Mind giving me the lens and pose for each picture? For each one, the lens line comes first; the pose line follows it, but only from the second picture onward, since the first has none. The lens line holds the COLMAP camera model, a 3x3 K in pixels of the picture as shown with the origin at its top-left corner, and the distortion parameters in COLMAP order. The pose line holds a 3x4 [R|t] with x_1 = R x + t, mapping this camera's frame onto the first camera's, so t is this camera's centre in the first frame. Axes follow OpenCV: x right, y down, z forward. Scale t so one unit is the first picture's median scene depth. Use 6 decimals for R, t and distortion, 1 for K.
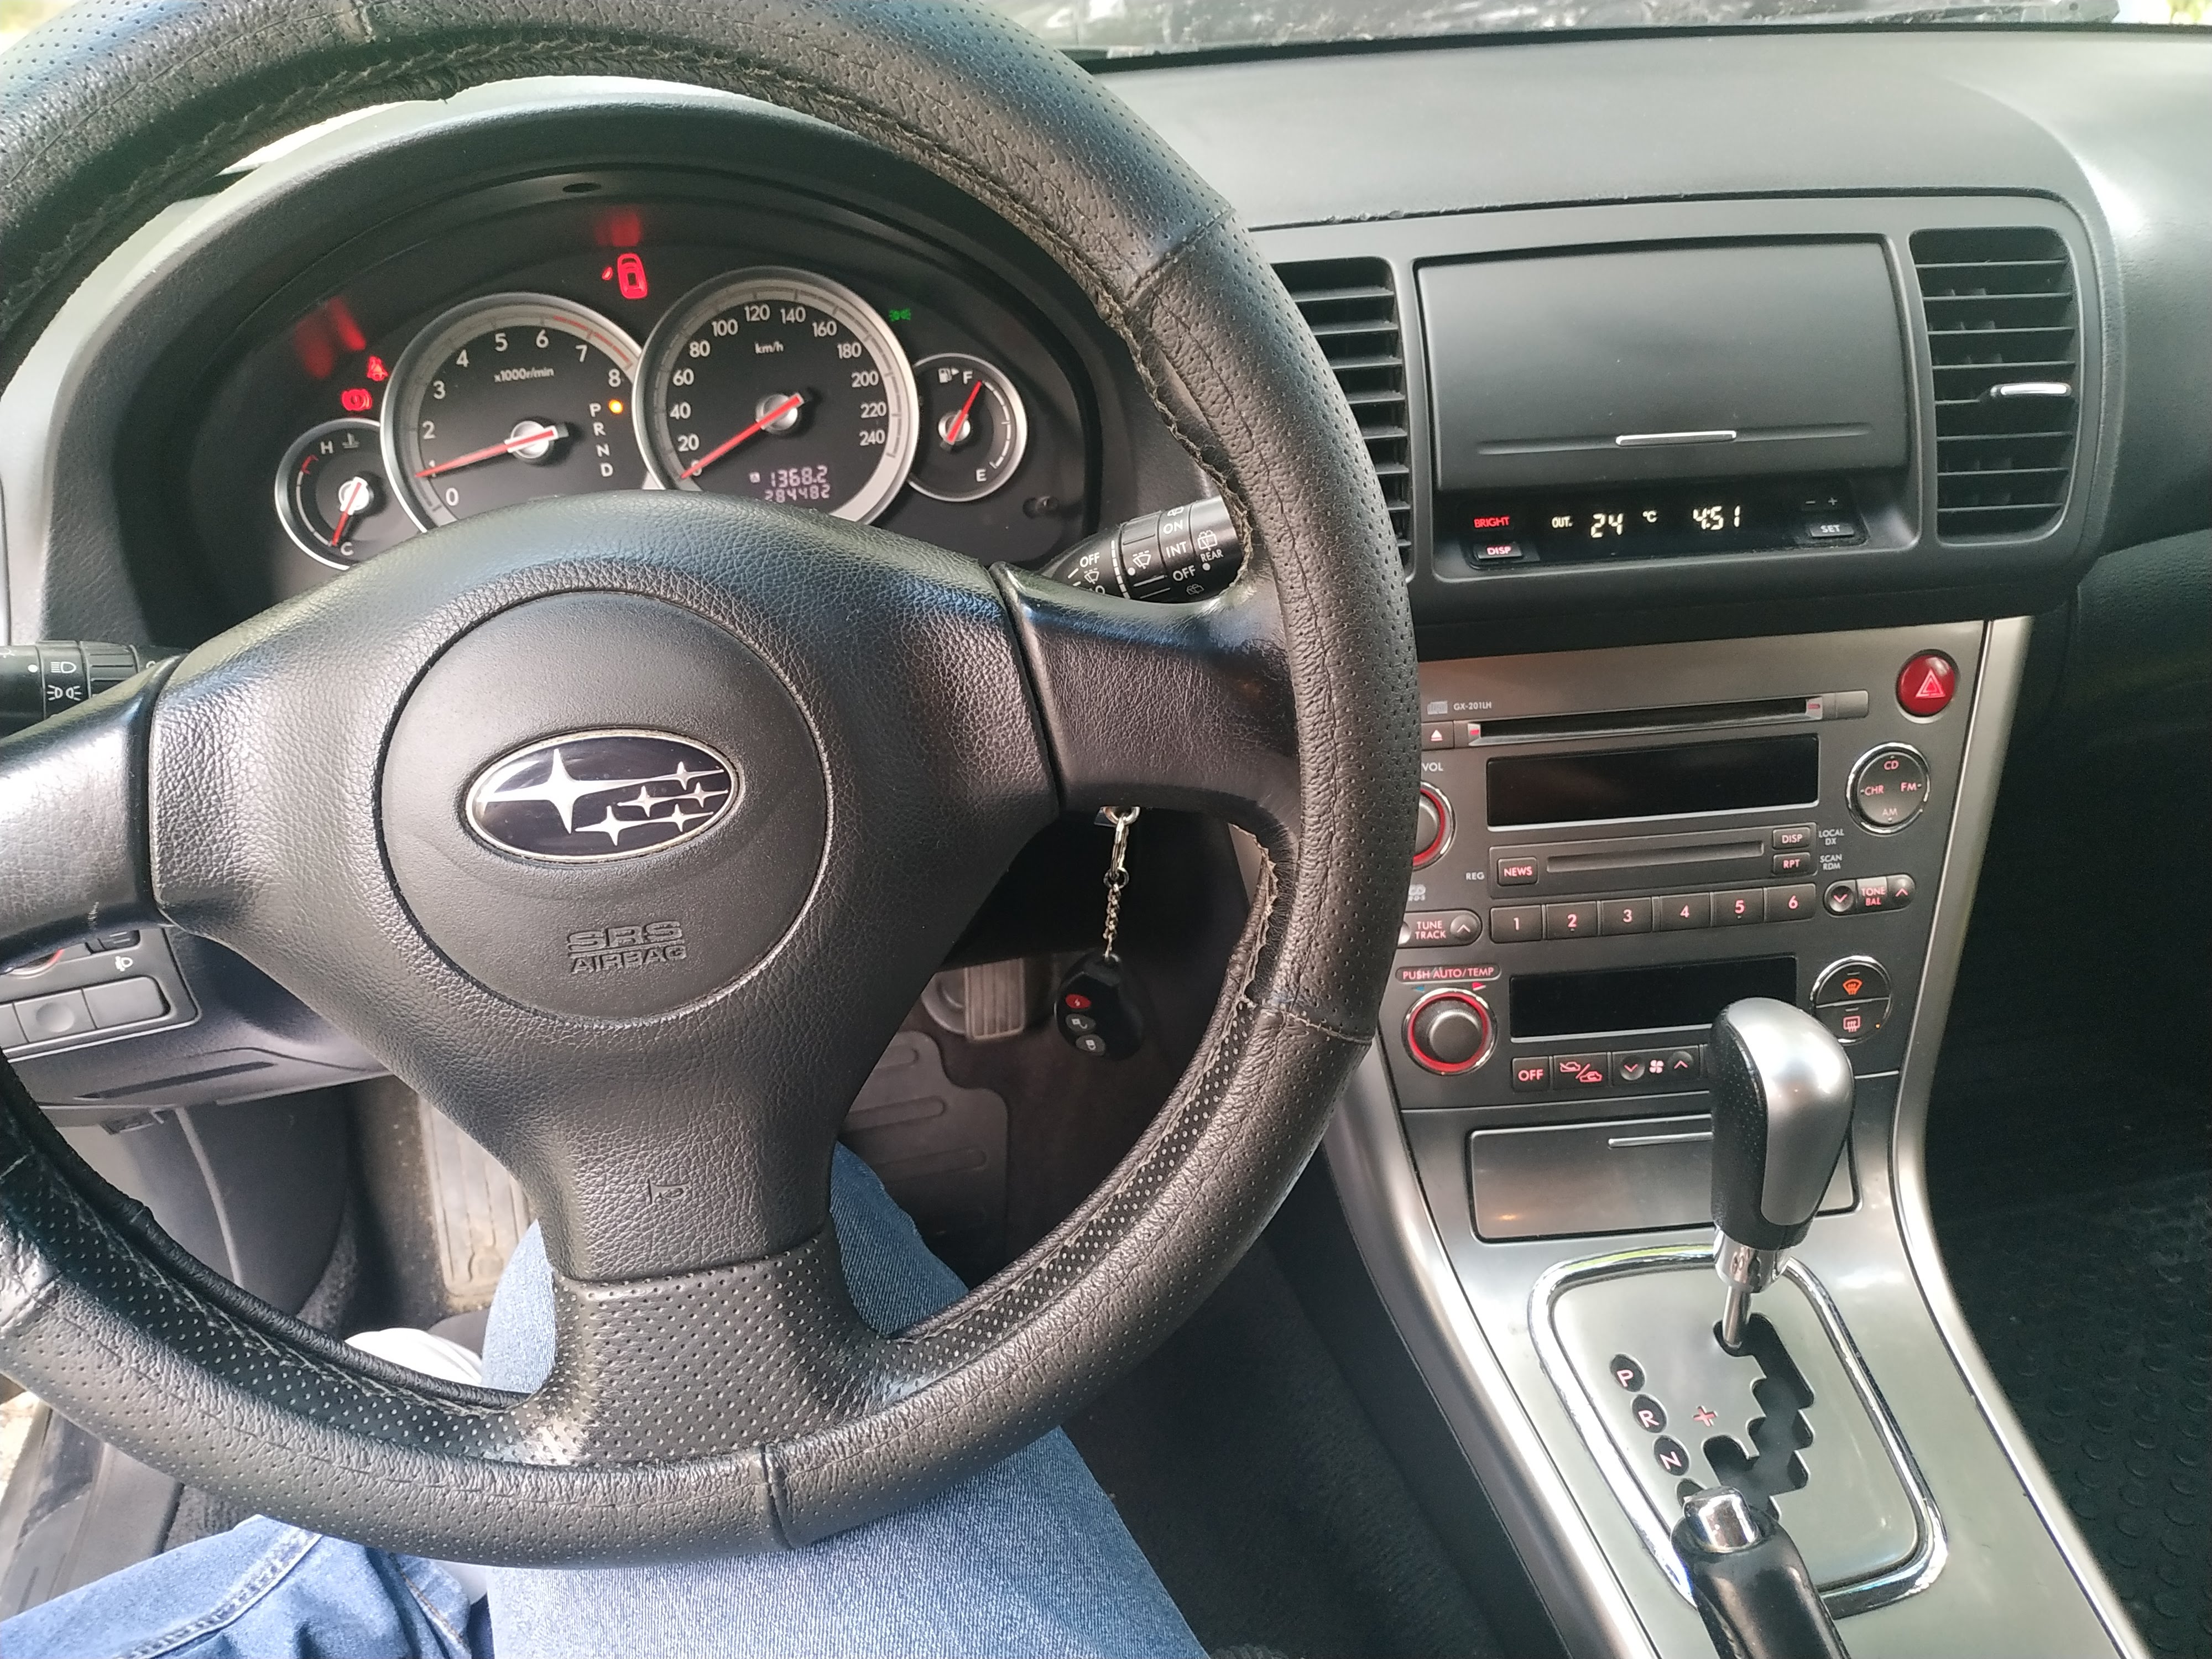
lens RADIAL K [[1610.4, 0, 1106.0], [0, 1610.4, 829.5], [0, 0, 1]] dist [-0.002074, -0.005546]
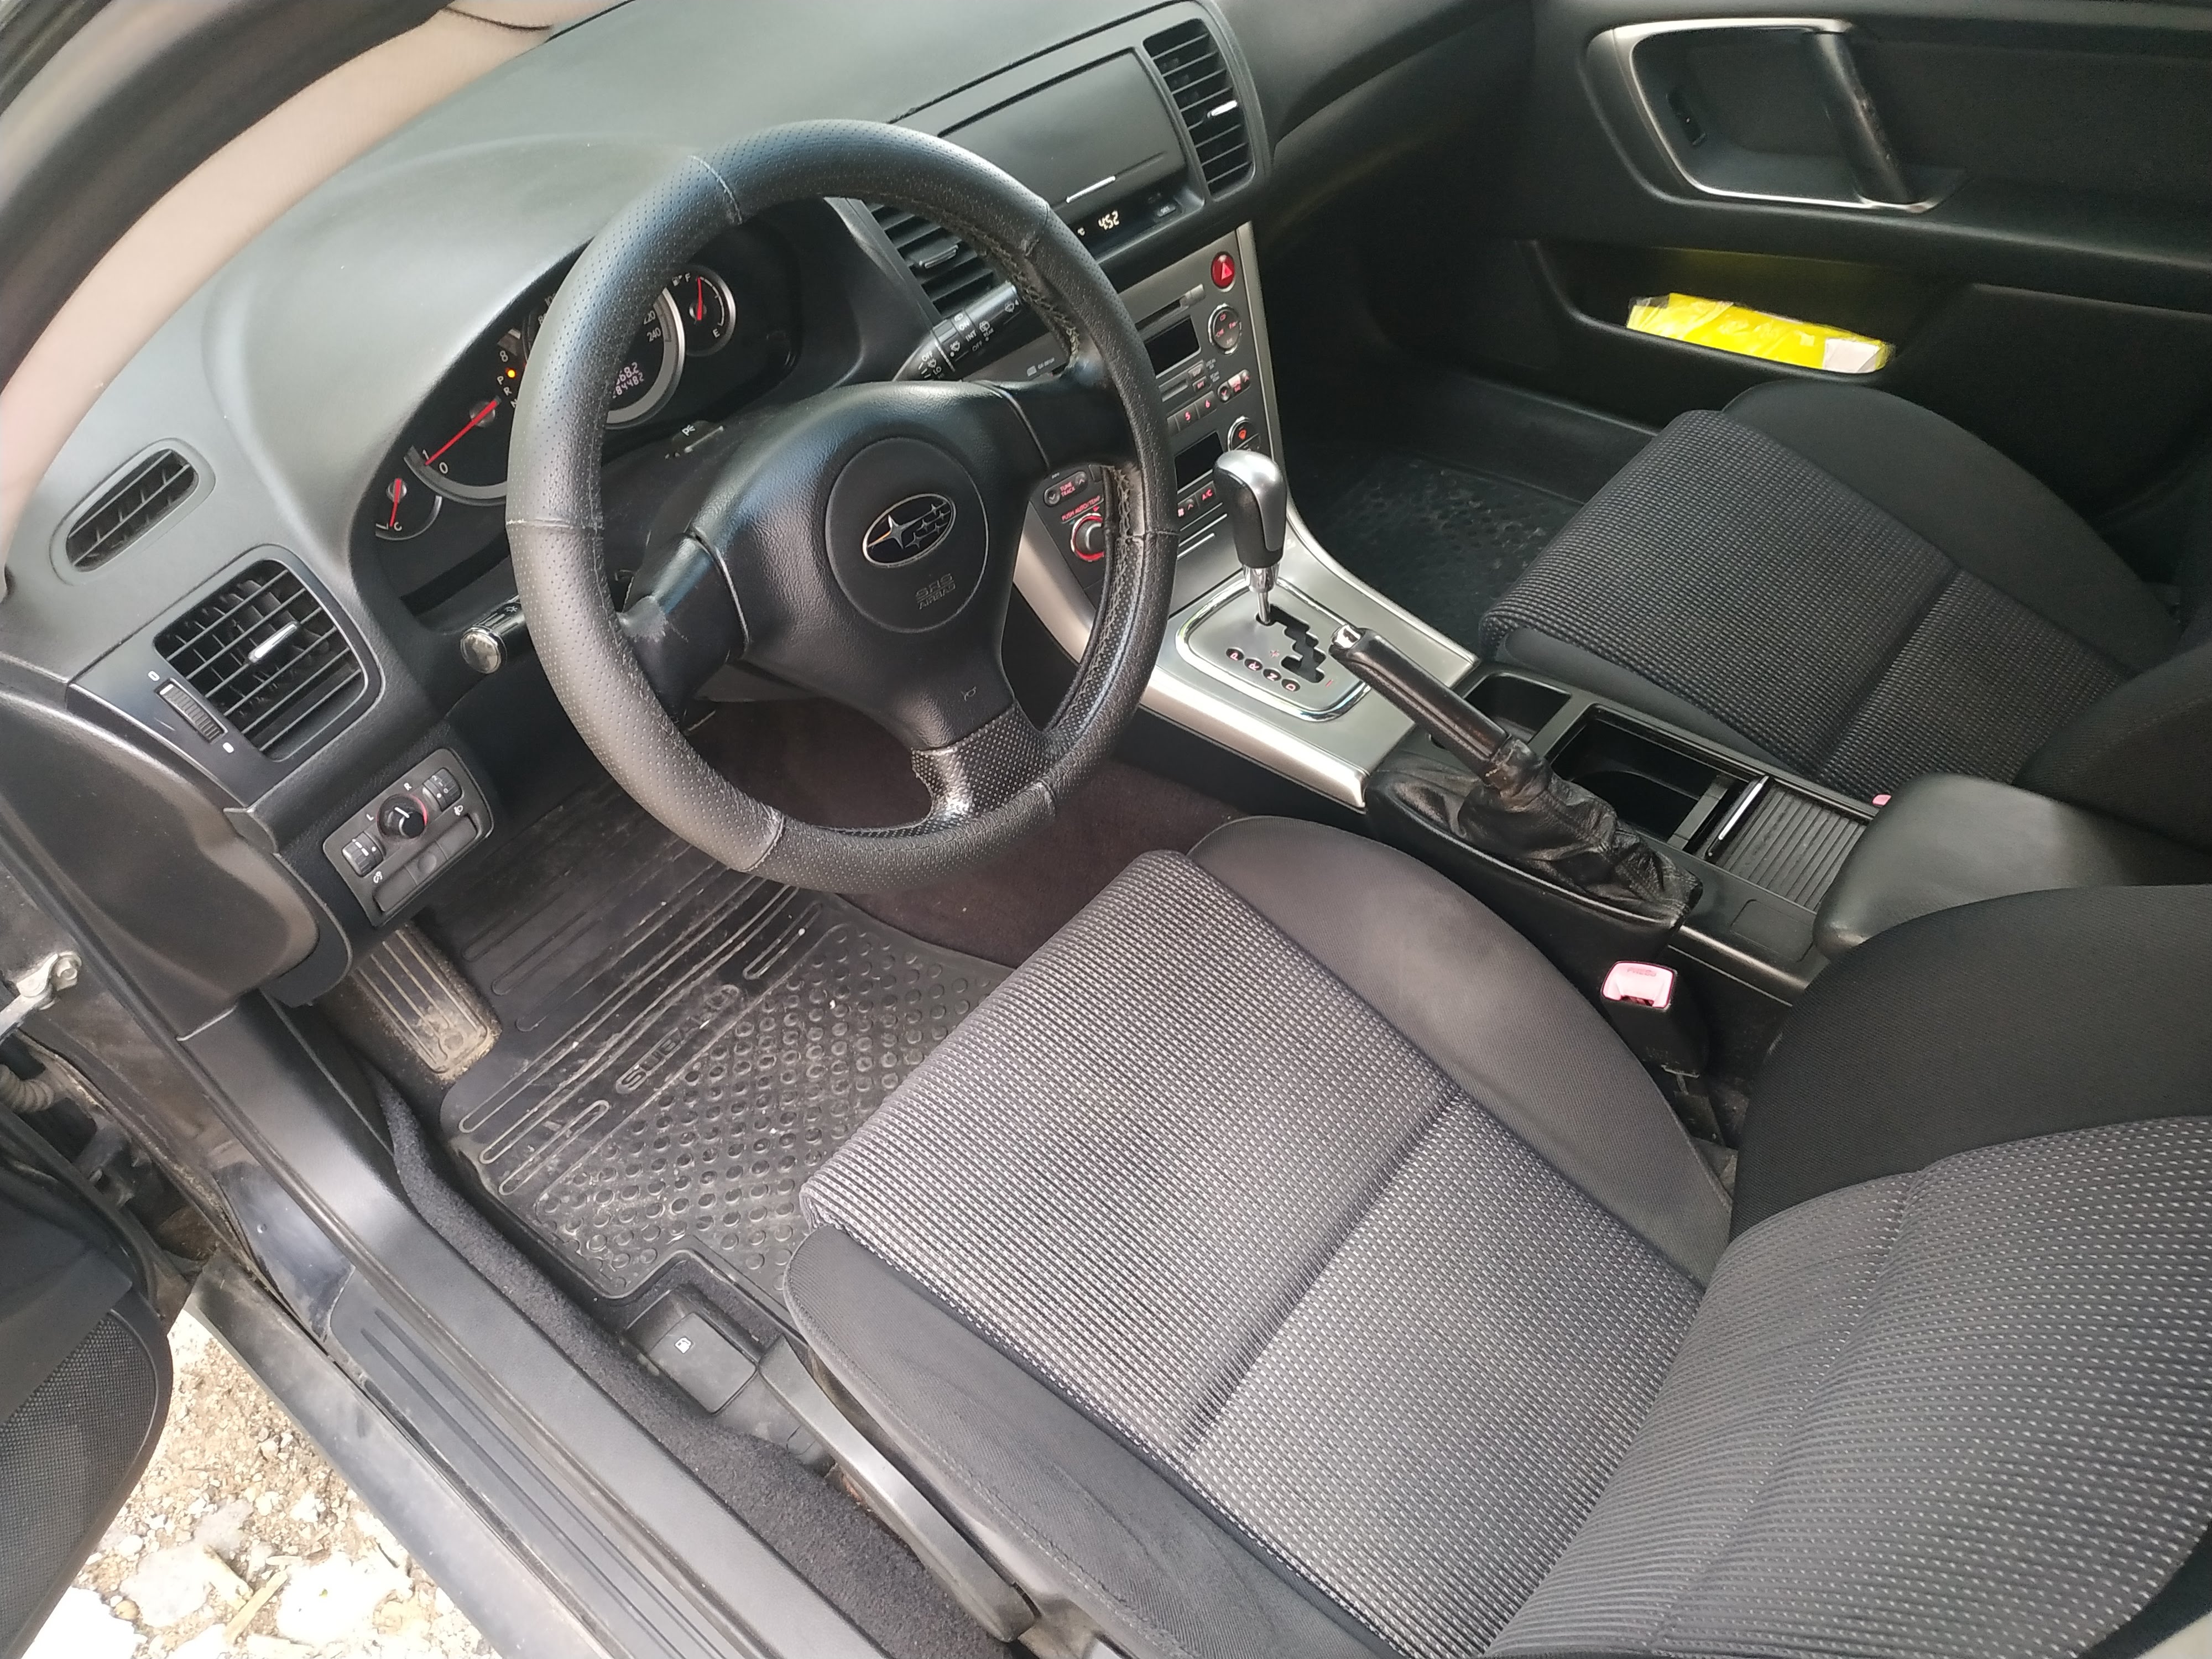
lens RADIAL K [[1610.4, 0, 1106.0], [0, 1610.4, 829.5], [0, 0, 1]] dist [-0.002074, -0.005546]
pose [[0.783172, -0.469136, 0.408109, -0.742900], [0.371487, 0.879336, 0.297936, -0.134310], [-0.498638, -0.081728, 0.862949, -0.694308]]
